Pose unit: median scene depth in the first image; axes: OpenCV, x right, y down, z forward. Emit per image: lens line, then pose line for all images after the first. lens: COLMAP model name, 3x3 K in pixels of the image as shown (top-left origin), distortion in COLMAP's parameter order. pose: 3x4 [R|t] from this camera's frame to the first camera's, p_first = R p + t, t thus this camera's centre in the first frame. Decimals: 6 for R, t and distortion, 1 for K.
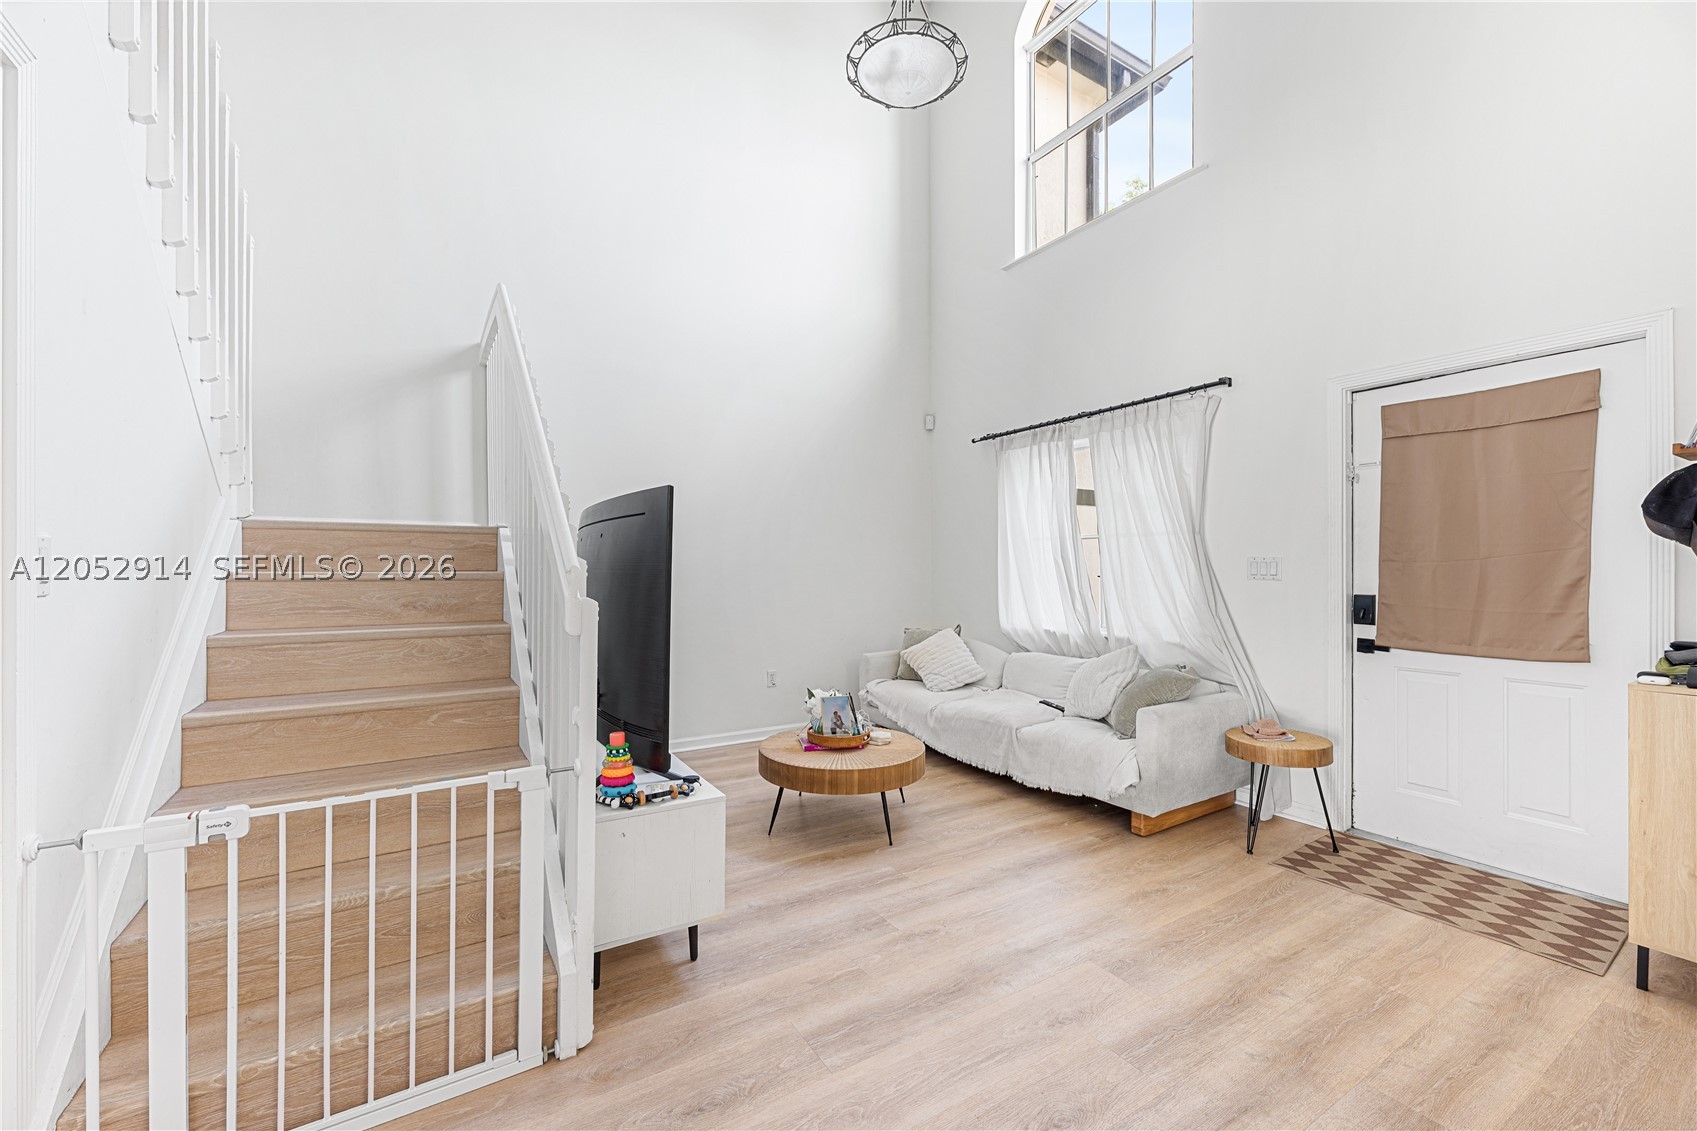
lens RADIAL K [[686.1, 0, 841.9], [0, 686.1, 567.5], [0, 0, 1]] dist [0.006319, 0.000057]
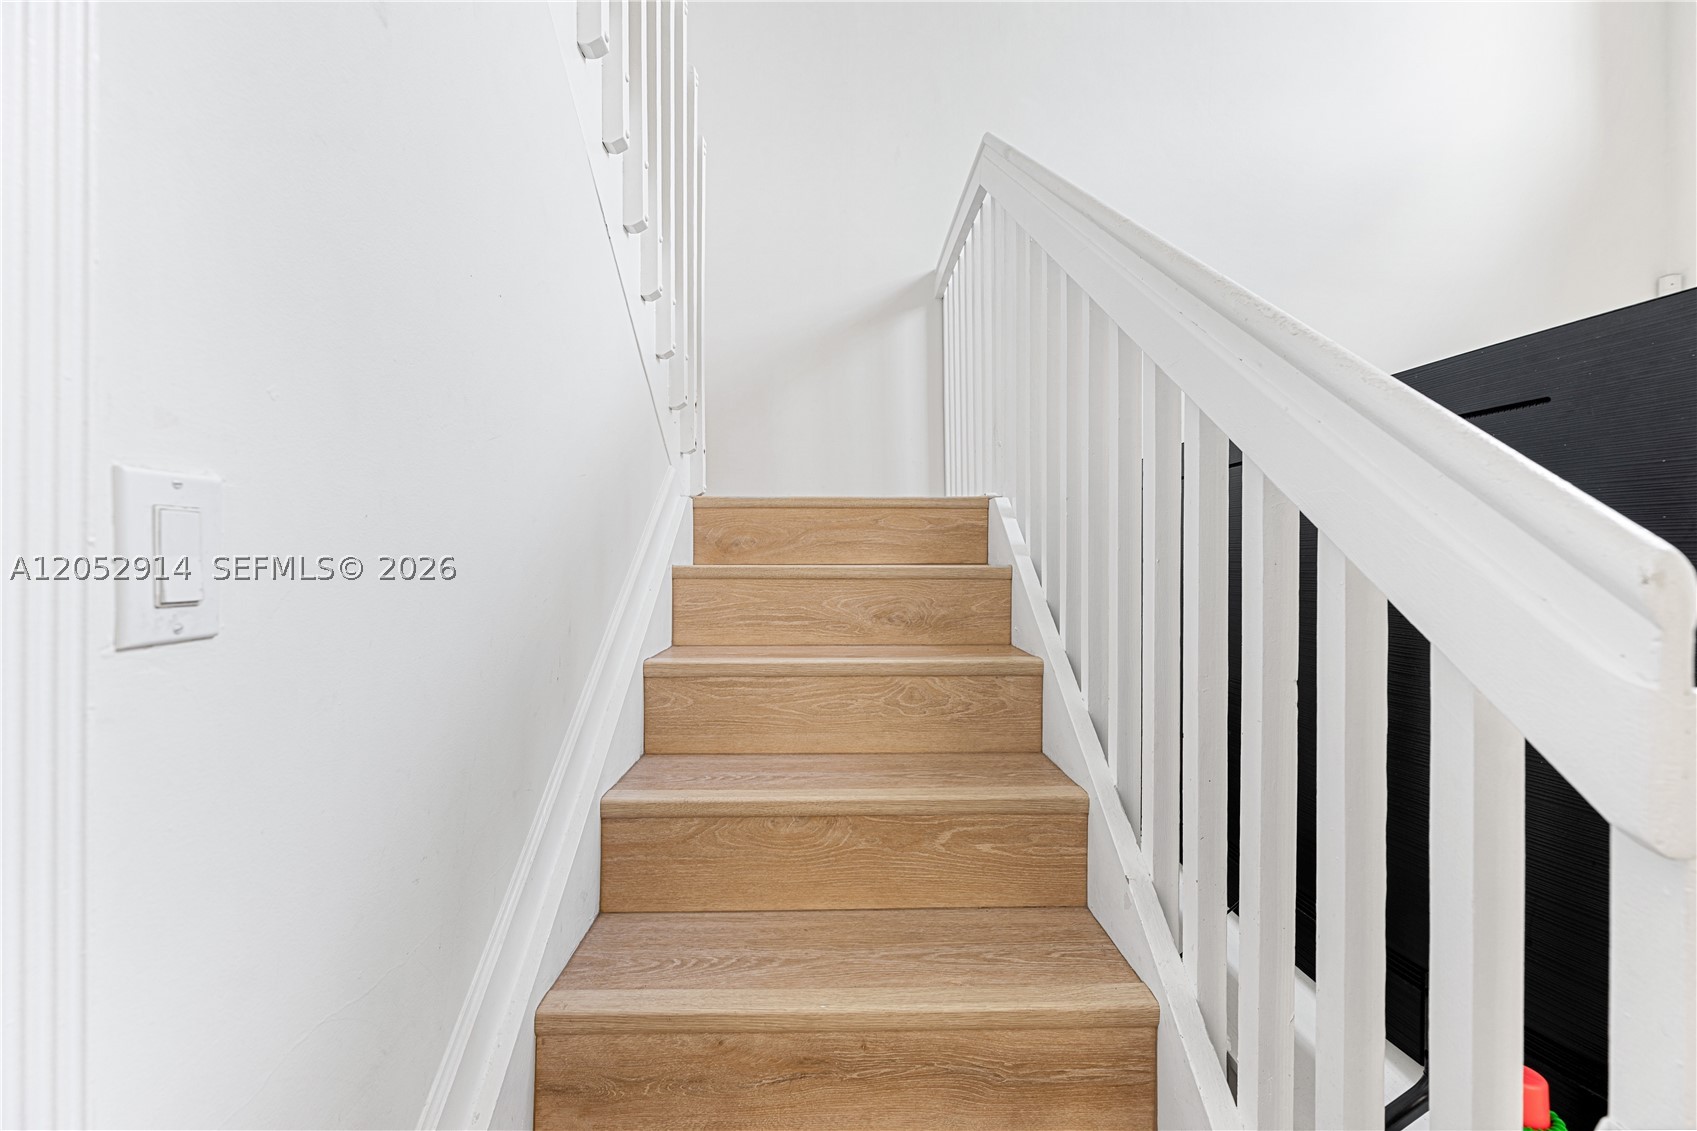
lens RADIAL K [[686.1, 0, 841.9], [0, 686.1, 567.5], [0, 0, 1]] dist [0.006319, 0.000057]
pose [[0.854379, 0.004289, -0.519632, -0.359414], [0.003170, 0.999904, 0.013466, -0.000927], [0.519640, -0.013152, 0.854284, 0.469245]]
